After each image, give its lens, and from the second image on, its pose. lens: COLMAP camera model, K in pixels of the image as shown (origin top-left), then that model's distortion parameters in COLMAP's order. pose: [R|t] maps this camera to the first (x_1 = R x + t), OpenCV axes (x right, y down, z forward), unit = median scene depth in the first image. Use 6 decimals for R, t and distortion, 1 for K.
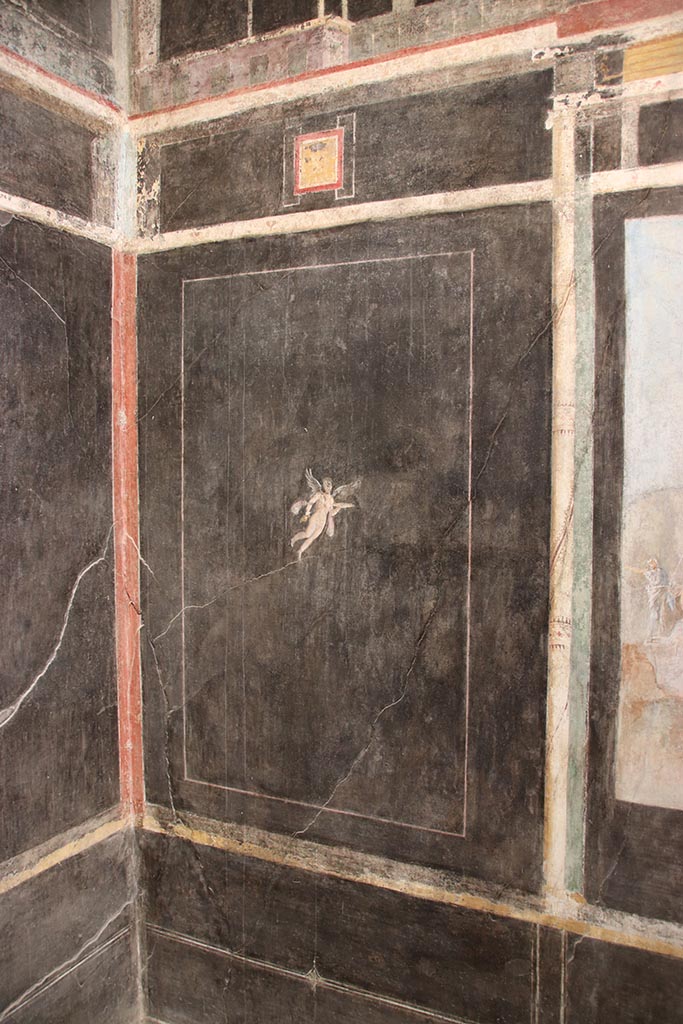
lens RADIAL K [[820.1, 0, 341.5], [0, 820.1, 512.0], [0, 0, 1]] dist [-0.099612, 0.107406]
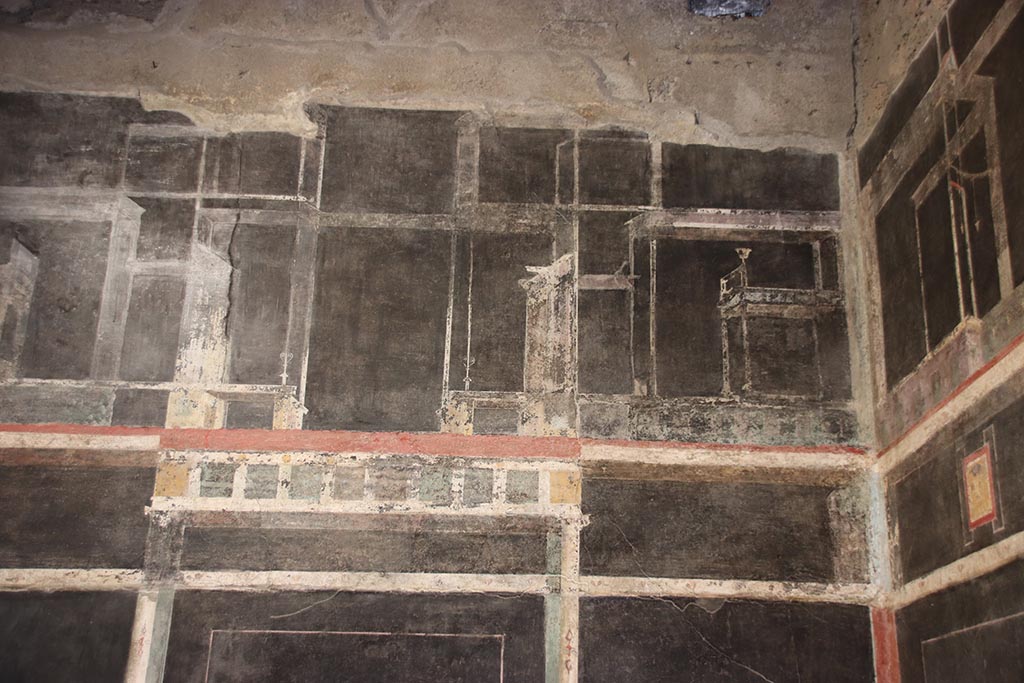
lens RADIAL K [[1254.6, 0, 512.0], [0, 1254.6, 341.5], [0, 0, 1]] dist [0.030977, 0.025470]
pose [[0.455078, -0.281076, -0.844926, 0.815770], [-0.094793, 0.928190, -0.359830, -0.074112], [0.885391, 0.243844, 0.395755, 0.064845]]
